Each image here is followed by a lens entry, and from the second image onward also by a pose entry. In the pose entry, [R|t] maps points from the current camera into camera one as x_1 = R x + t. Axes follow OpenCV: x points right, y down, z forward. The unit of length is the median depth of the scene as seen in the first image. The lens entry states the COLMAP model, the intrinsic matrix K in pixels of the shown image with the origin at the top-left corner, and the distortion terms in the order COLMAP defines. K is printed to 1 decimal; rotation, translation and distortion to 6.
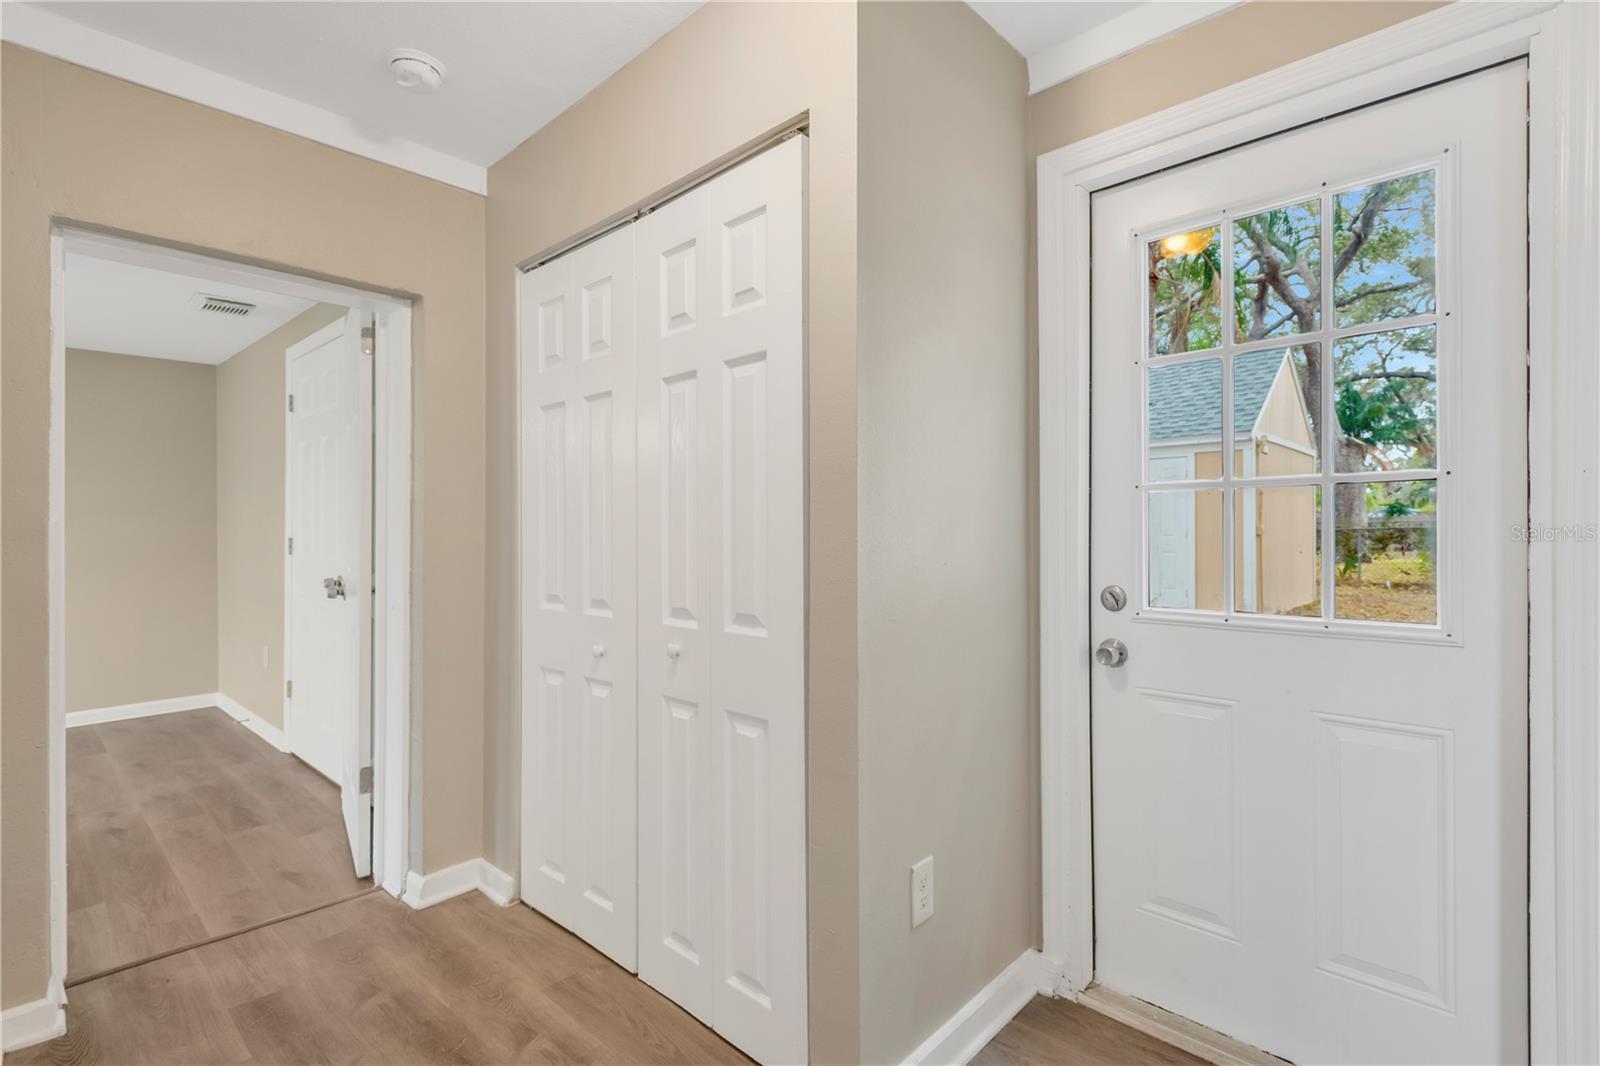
lens RADIAL K [[761.1, 0, 793.1], [0, 761.1, 536.0], [0, 0, 1]] dist [0.013143, -0.002050]
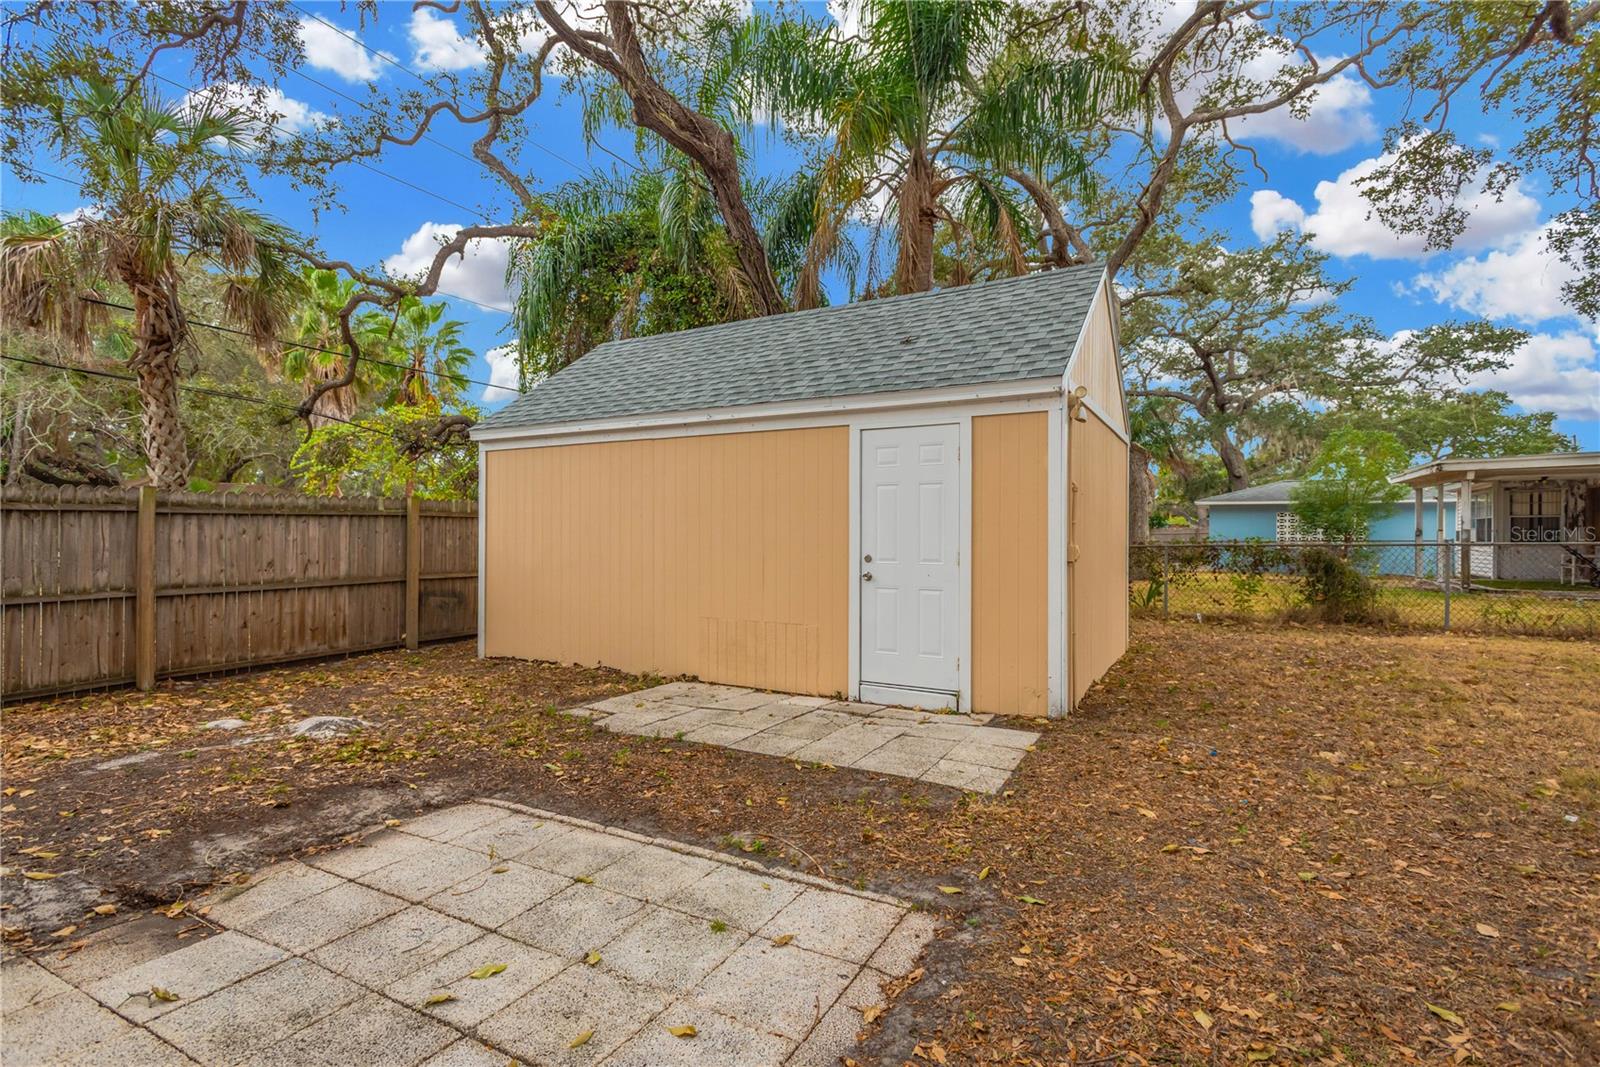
lens RADIAL K [[761.1, 0, 796.1], [0, 761.1, 534.2], [0, 0, 1]] dist [0.013143, -0.002050]
pose [[0.969922, 0.011836, 0.243127, 0.182747], [-0.009936, 0.999910, -0.009039, -0.010034], [-0.243212, 0.006351, 0.969952, 0.335567]]
